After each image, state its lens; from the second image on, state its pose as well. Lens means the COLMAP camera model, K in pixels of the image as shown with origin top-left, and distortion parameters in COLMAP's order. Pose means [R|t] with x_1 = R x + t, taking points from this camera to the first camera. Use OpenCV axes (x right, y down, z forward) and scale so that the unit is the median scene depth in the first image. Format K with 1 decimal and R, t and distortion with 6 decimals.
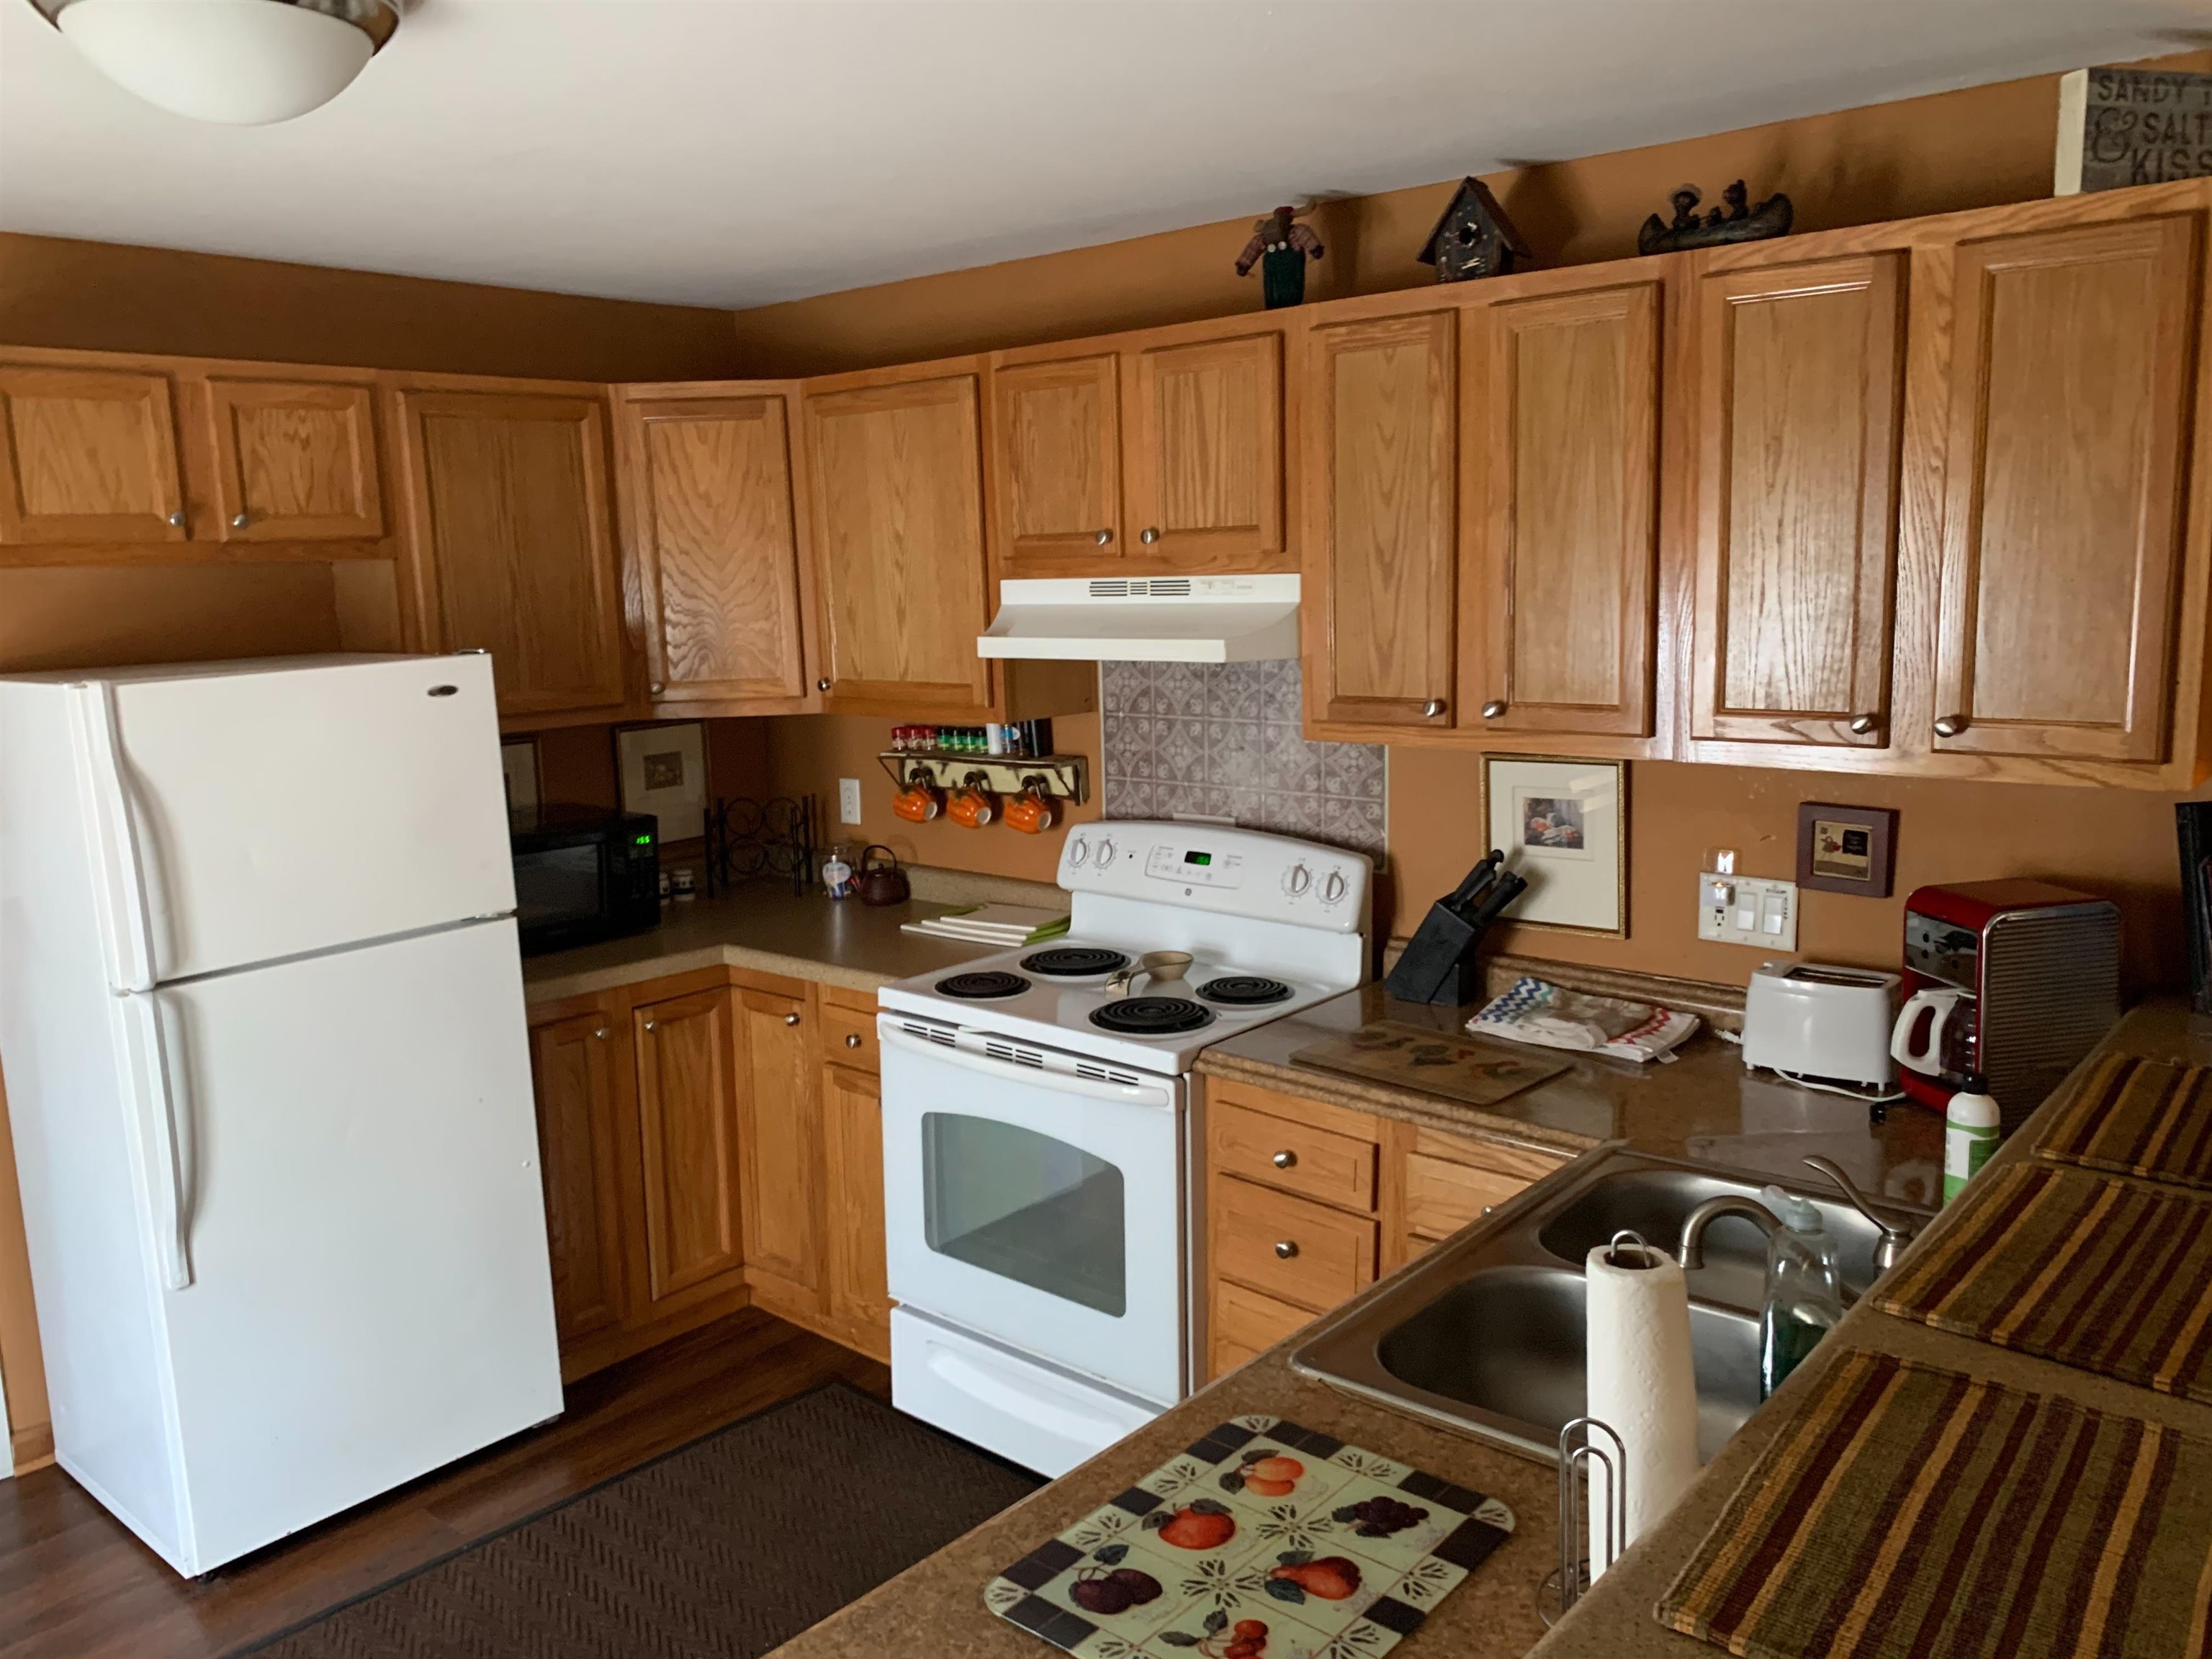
lens RADIAL K [[1649.1, 0, 1105.3], [0, 1649.1, 855.5], [0, 0, 1]] dist [0.034291, -0.045539]
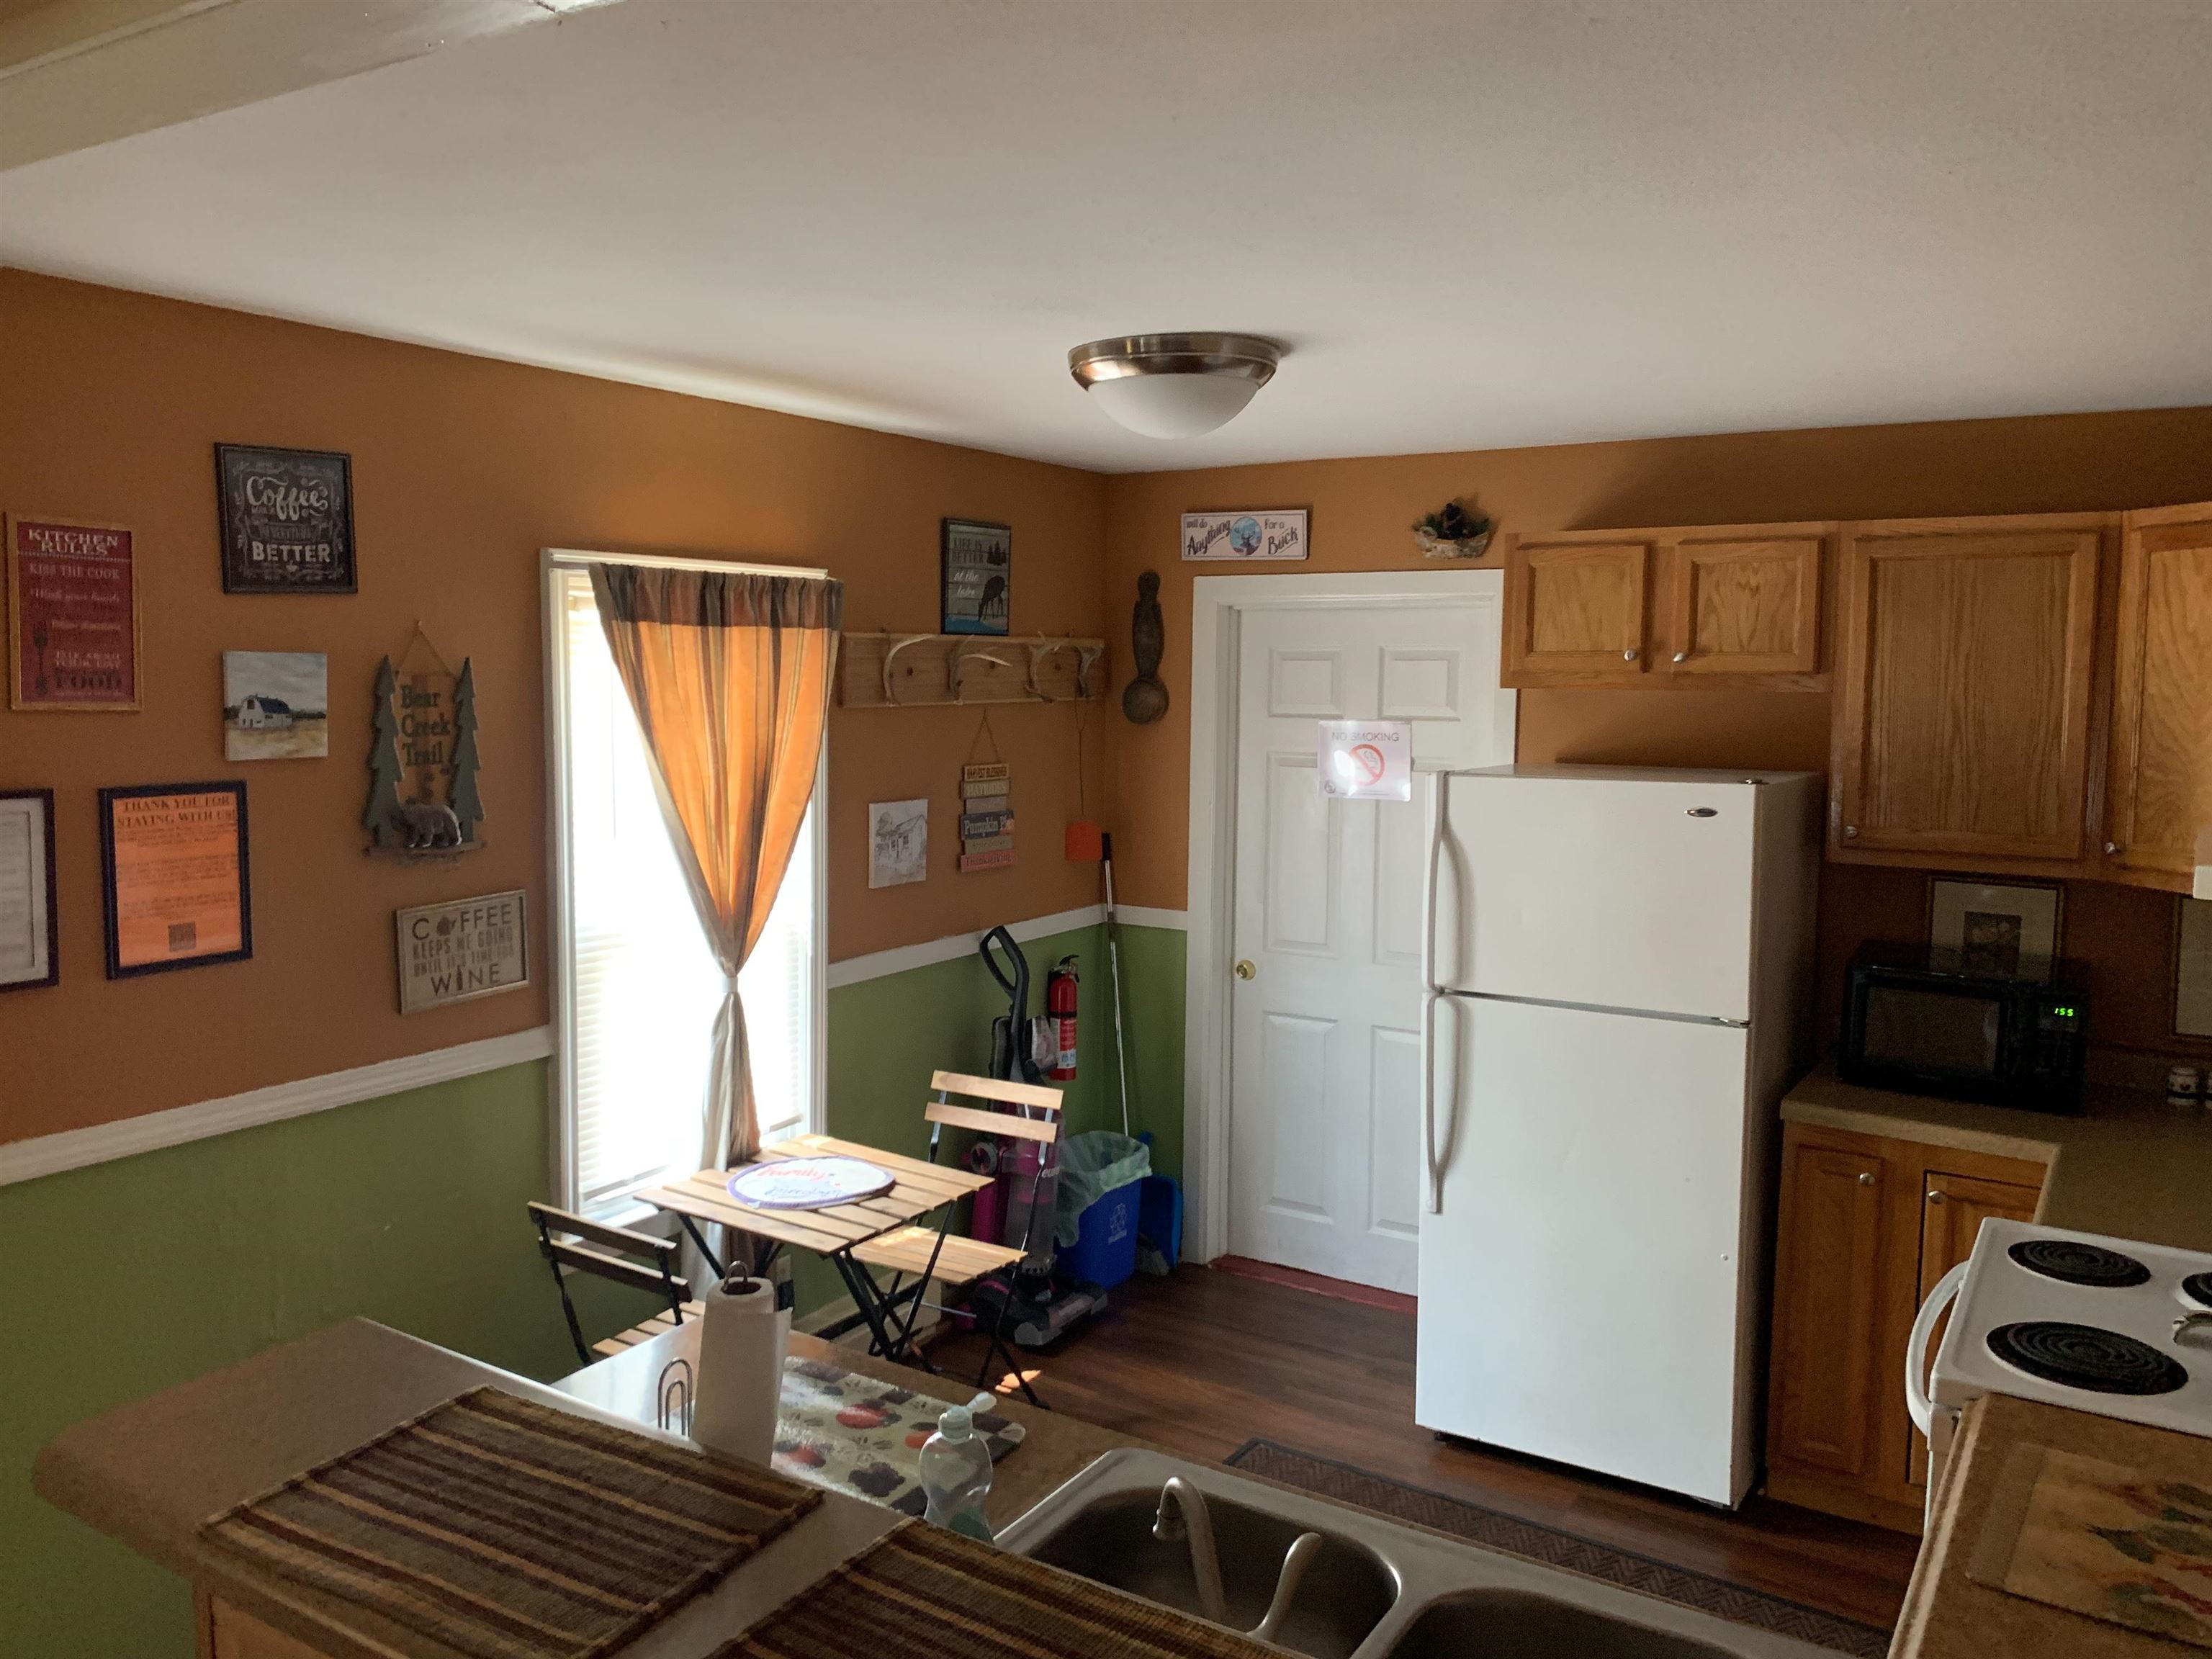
lens RADIAL K [[1688.4, 0, 1103.9], [0, 1688.4, 863.4], [0, 0, 1]] dist [0.141645, -0.292229]
pose [[0.144769, 0.149504, -0.978106, 0.654473], [-0.187652, 0.974728, 0.121213, -0.123966], [0.971508, 0.165996, 0.169165, 0.392233]]
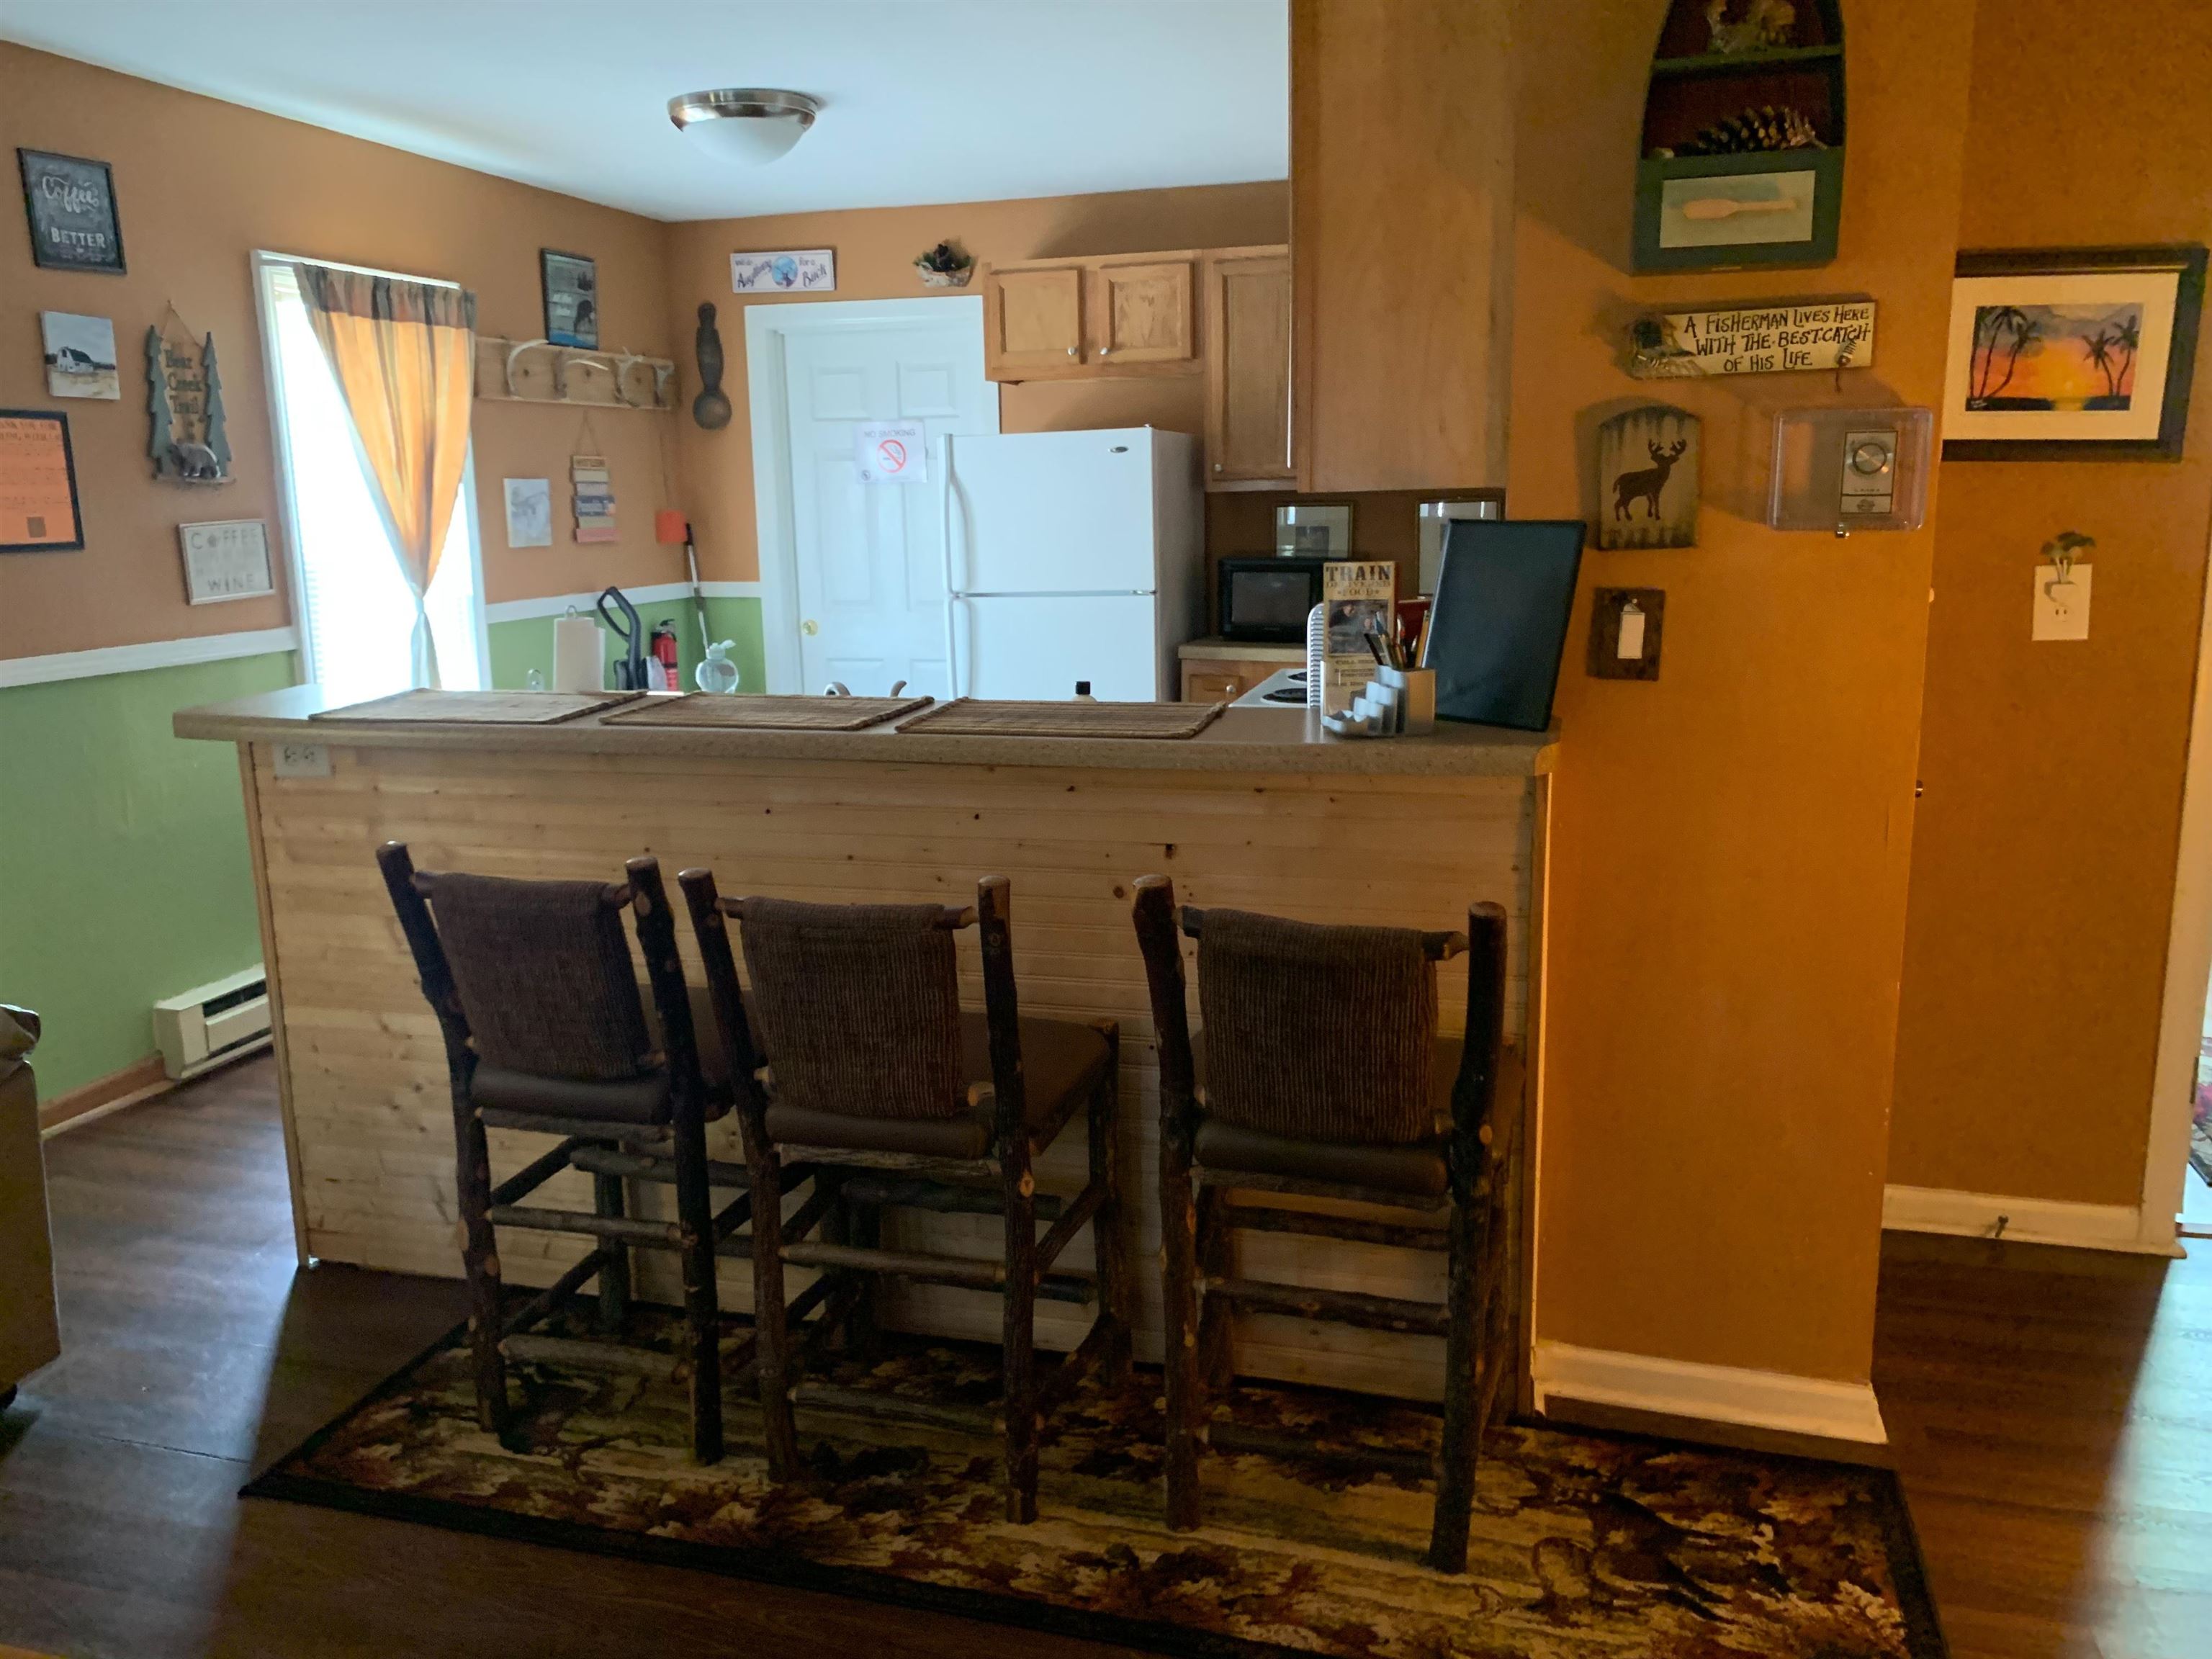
lens RADIAL K [[1643.8, 0, 1066.0], [0, 1643.8, 840.2], [0, 0, 1]] dist [0.027716, 0.000565]
pose [[0.397973, 0.225801, -0.889175, 1.079381], [-0.158105, 0.971615, 0.175972, -0.001682], [0.903671, 0.070551, 0.422377, 0.267109]]
